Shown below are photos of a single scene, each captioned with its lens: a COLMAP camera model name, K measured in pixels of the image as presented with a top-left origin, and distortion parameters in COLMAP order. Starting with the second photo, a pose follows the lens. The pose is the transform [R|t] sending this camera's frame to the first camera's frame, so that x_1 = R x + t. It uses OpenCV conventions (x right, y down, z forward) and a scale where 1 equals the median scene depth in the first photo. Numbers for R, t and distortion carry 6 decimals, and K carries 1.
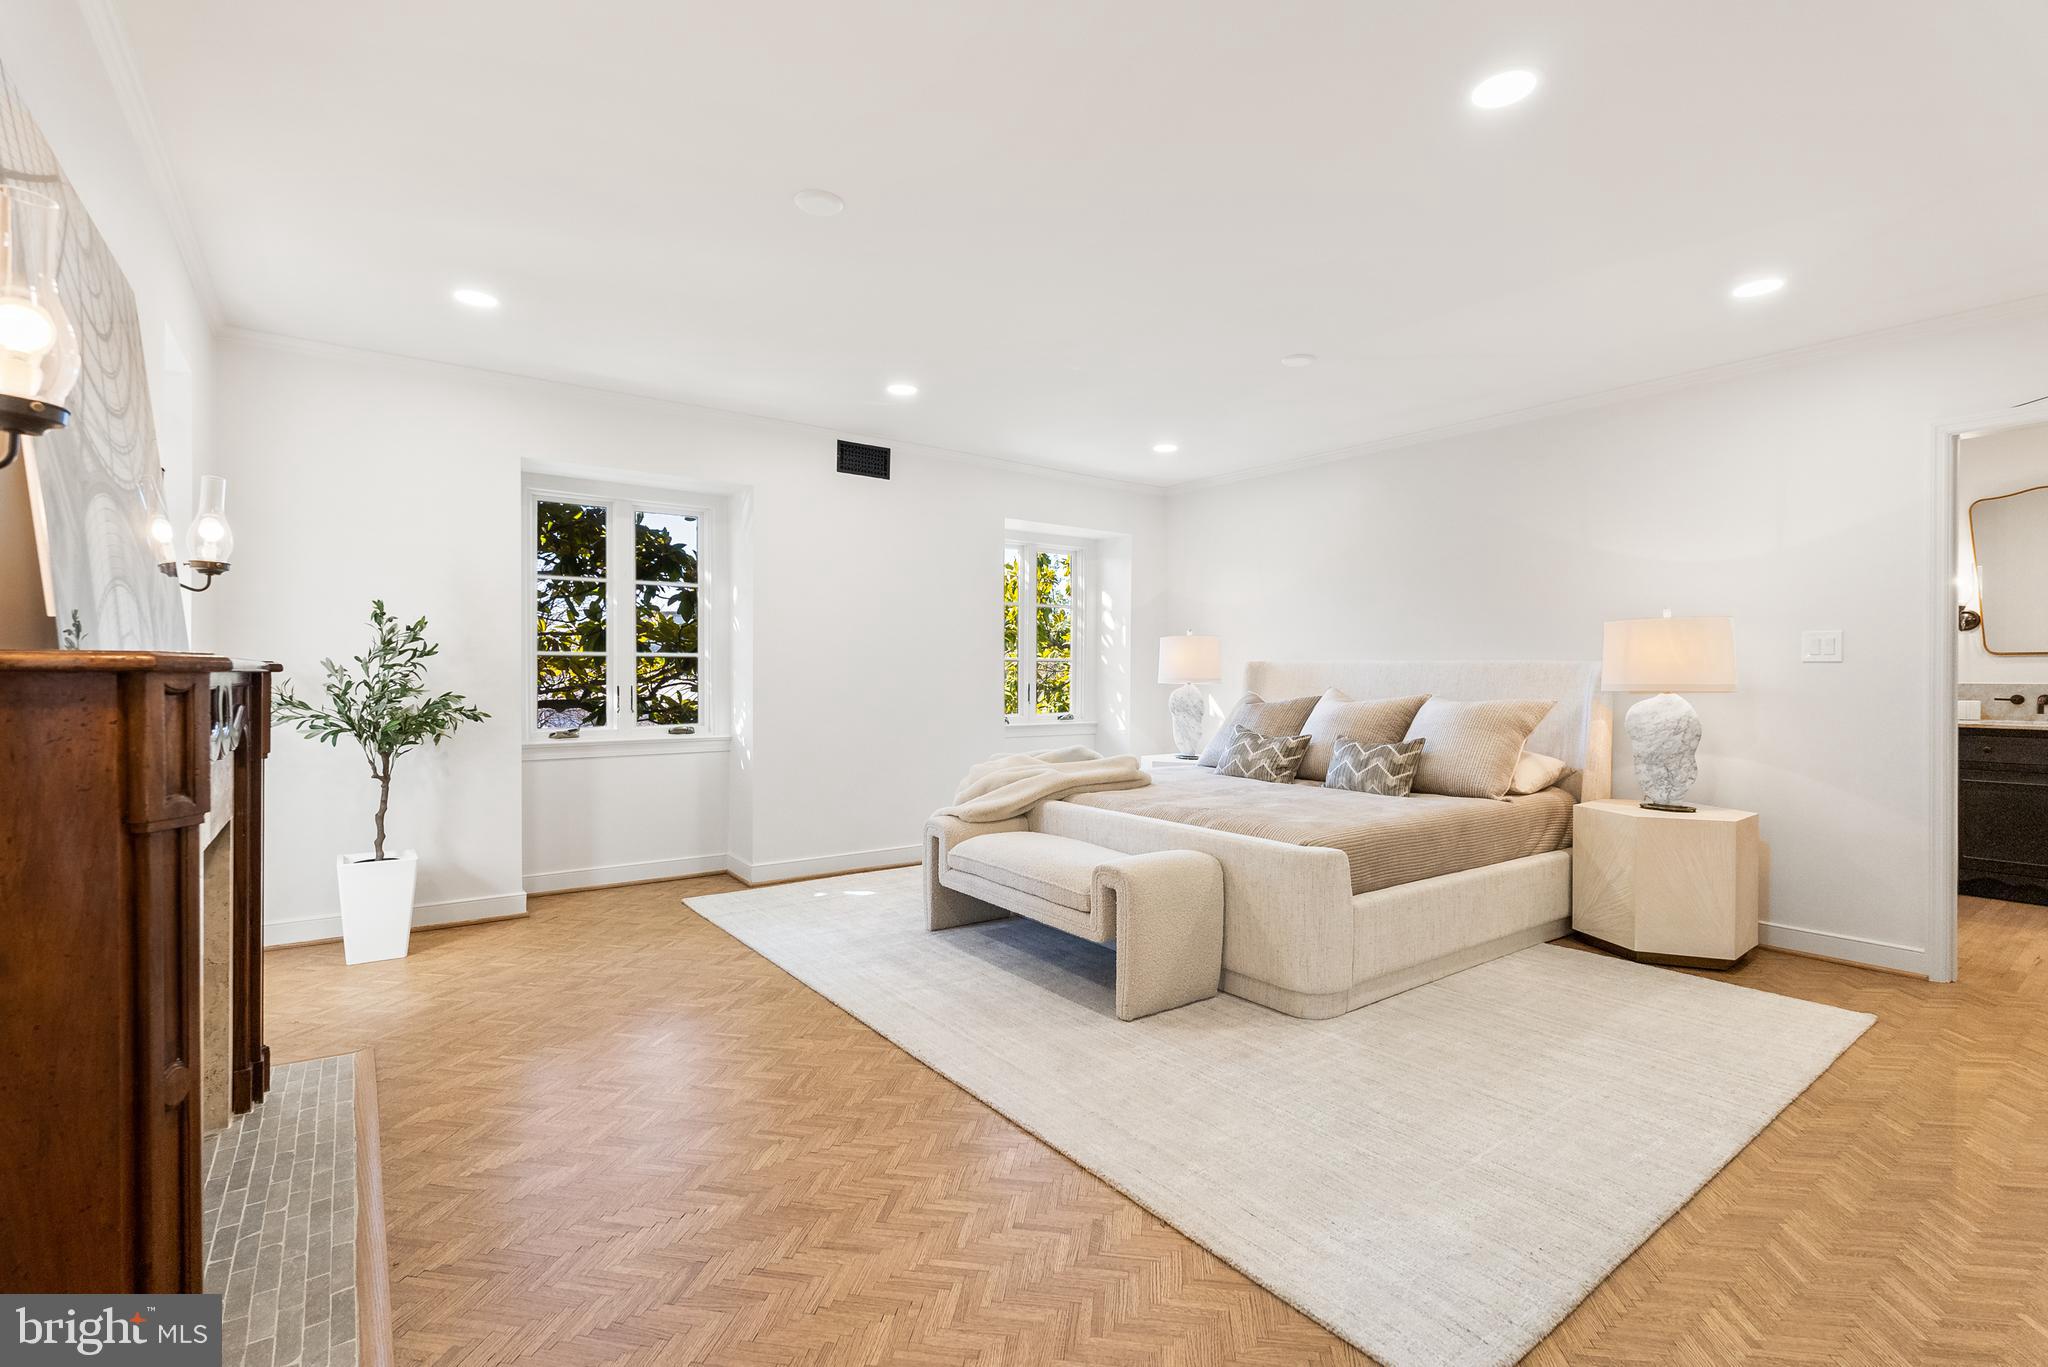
lens RADIAL K [[915.2, 0, 1034.1], [0, 915.2, 683.8], [0, 0, 1]] dist [-0.003284, 0.000130]
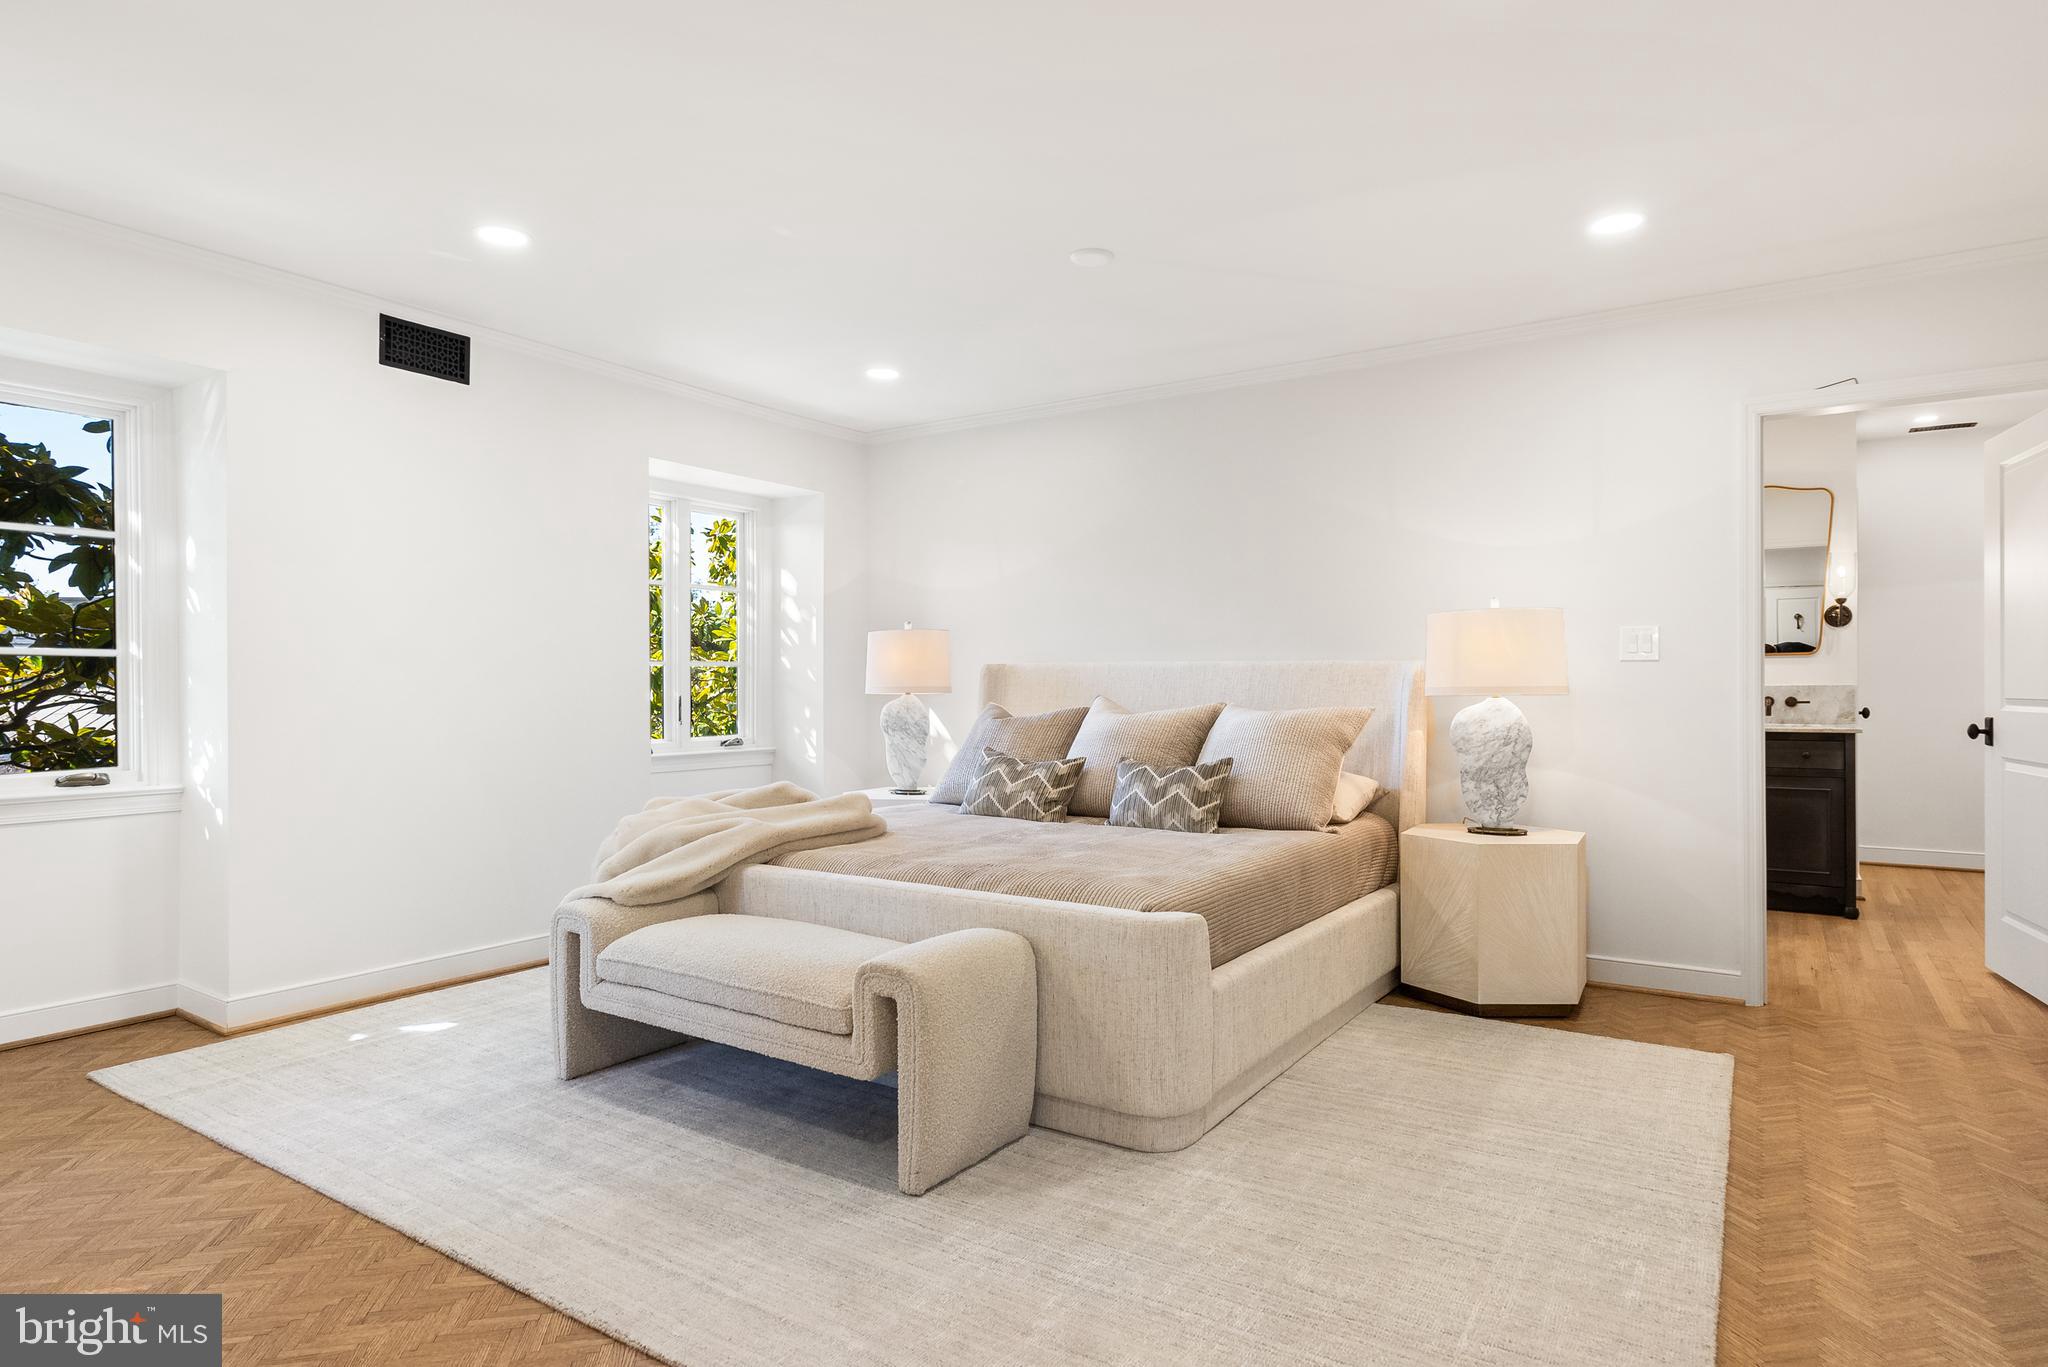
lens RADIAL K [[1101.6, 0, 1009.6], [0, 1101.6, 694.5], [0, 0, 1]] dist [-0.001418, 0.000793]
pose [[0.942260, -0.008806, 0.334765, -0.083382], [0.010367, 0.999942, -0.002877, 0.006188], [-0.334720, 0.006181, 0.942297, 0.184782]]
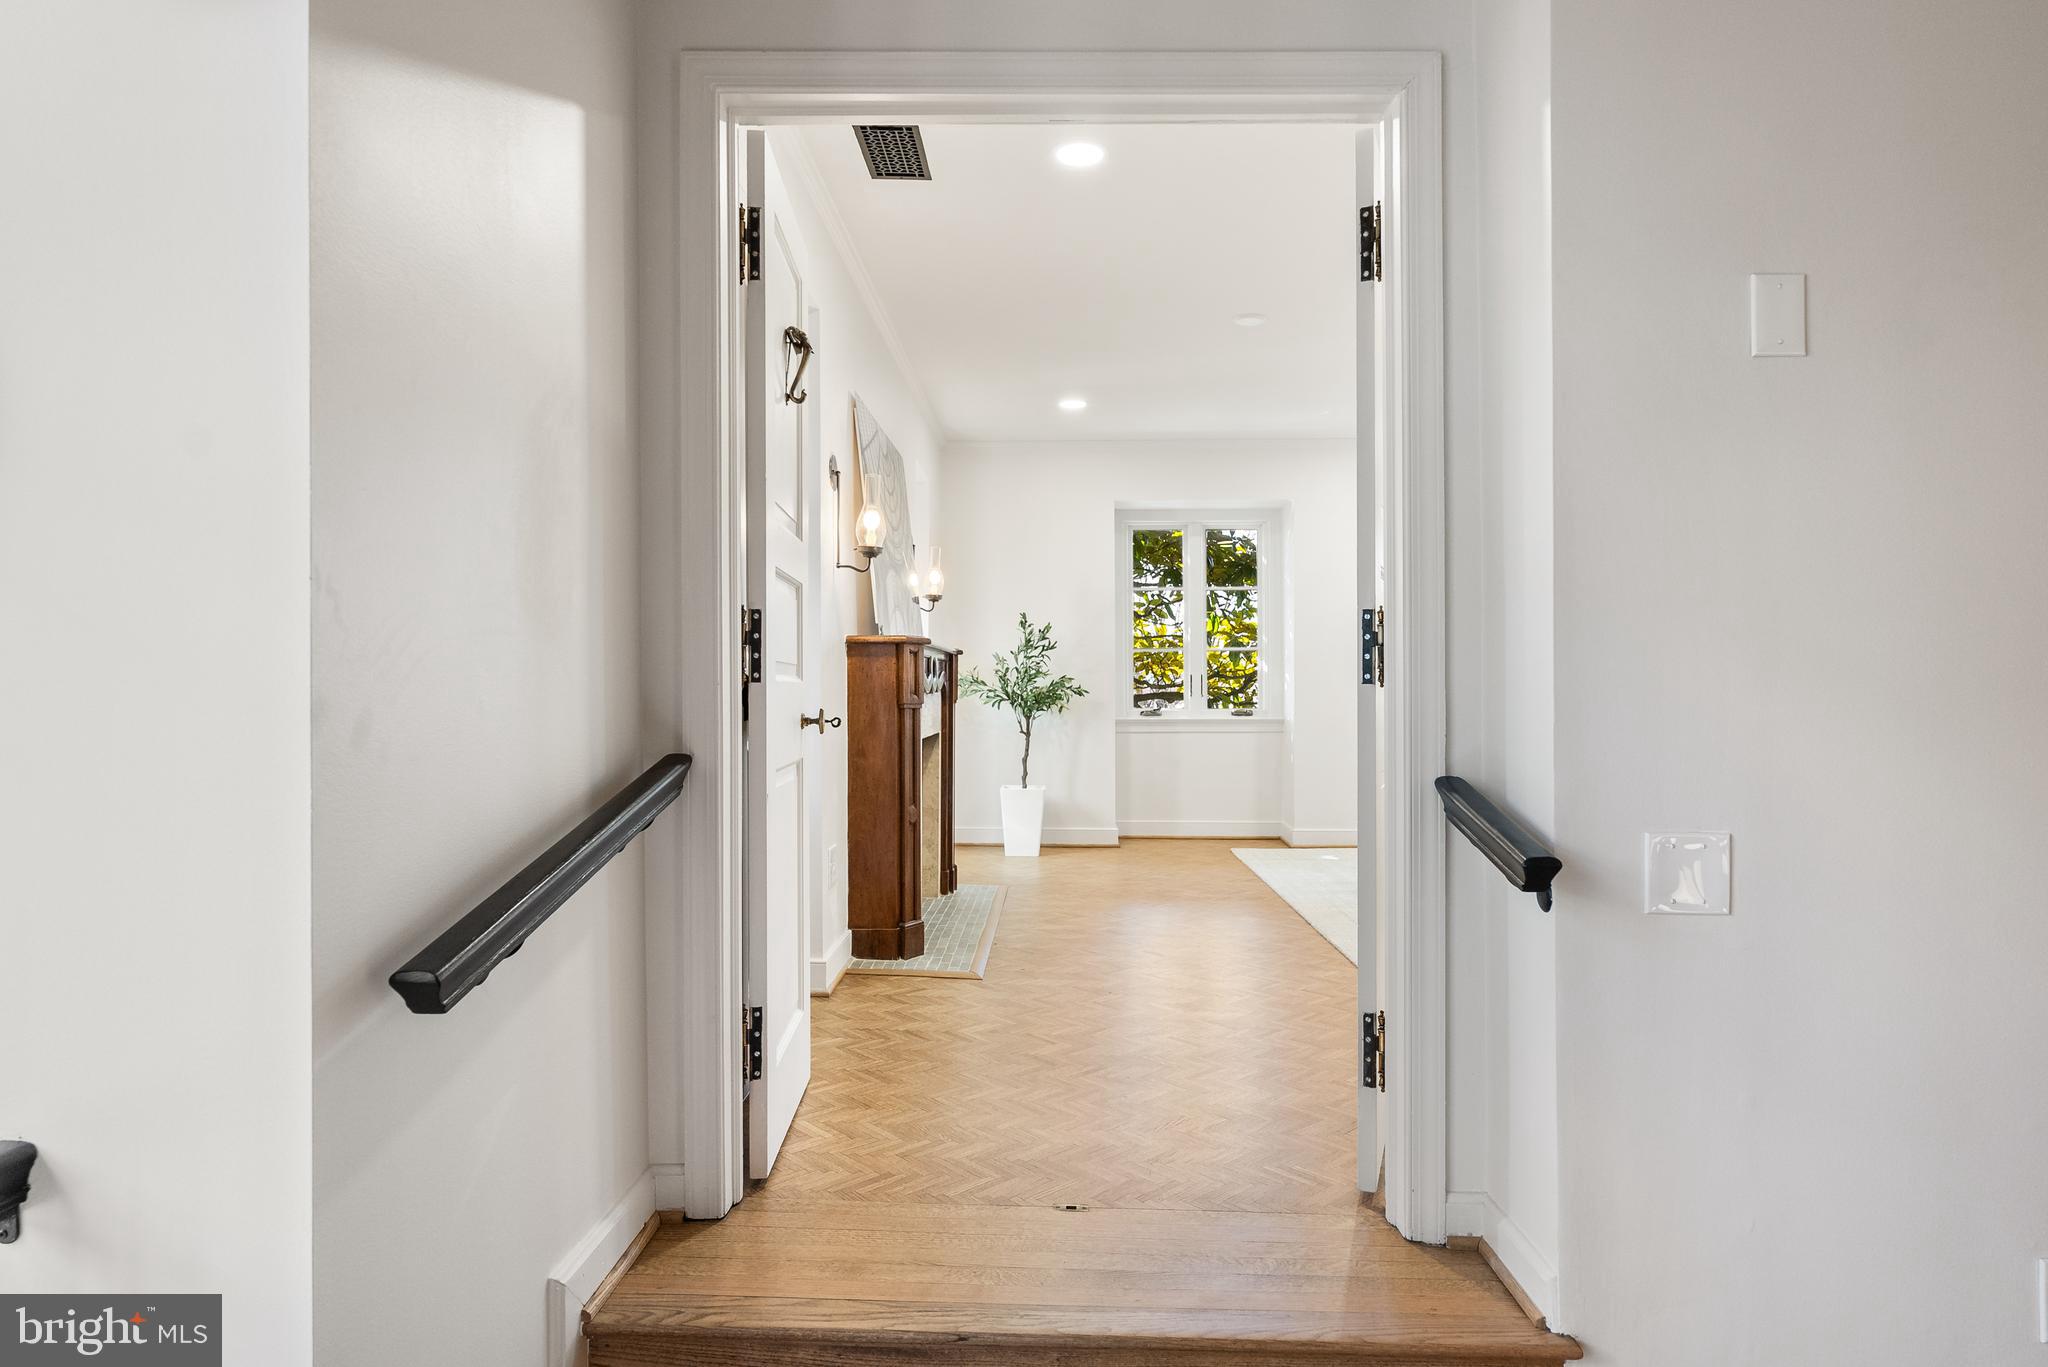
lens RADIAL K [[1192.5, 0, 1026.8], [0, 1192.5, 685.5], [0, 0, 1]] dist [0.000258, 0.001066]
pose [[0.776252, -0.010625, -0.630333, 0.496359], [-0.000841, 0.999840, -0.017889, 0.059993], [0.630422, 0.014416, 0.776119, -0.487329]]
